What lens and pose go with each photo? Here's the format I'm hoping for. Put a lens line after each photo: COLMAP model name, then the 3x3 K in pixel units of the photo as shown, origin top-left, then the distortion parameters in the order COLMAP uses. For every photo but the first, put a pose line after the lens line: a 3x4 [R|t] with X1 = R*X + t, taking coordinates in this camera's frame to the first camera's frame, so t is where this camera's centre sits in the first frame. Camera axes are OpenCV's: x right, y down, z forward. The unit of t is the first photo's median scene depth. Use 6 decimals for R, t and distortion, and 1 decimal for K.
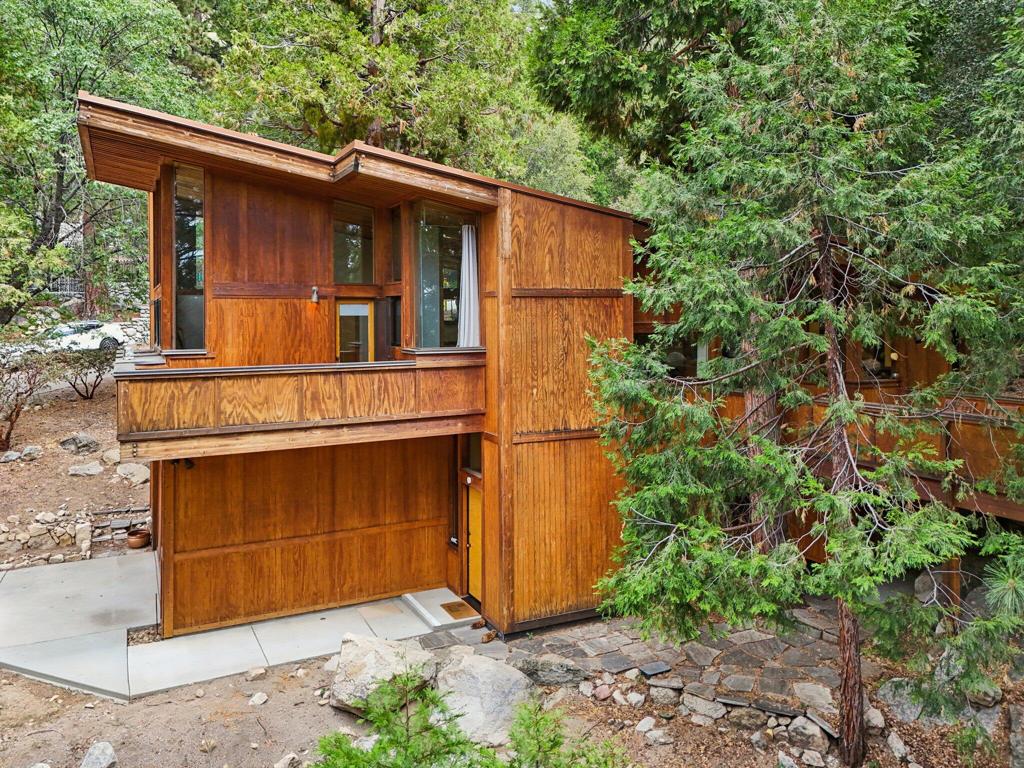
lens RADIAL K [[730.4, 0, 512.0], [0, 730.4, 384.0], [0, 0, 1]] dist [0.085951, -0.080484]
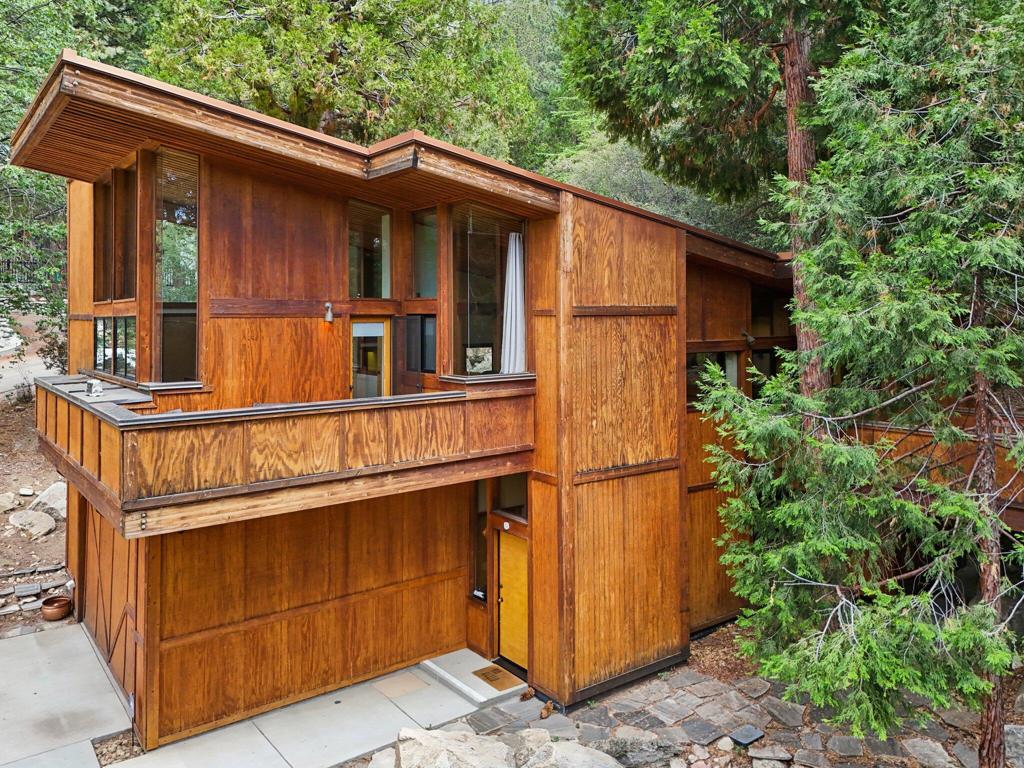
lens RADIAL K [[744.3, 0, 511.5], [0, 744.3, 377.9], [0, 0, 1]] dist [0.068345, -0.051172]
pose [[0.984670, -0.013751, 0.173882, -0.220570], [0.016109, 0.999796, -0.012159, -0.035107], [-0.173680, 0.014773, 0.984691, 0.137361]]
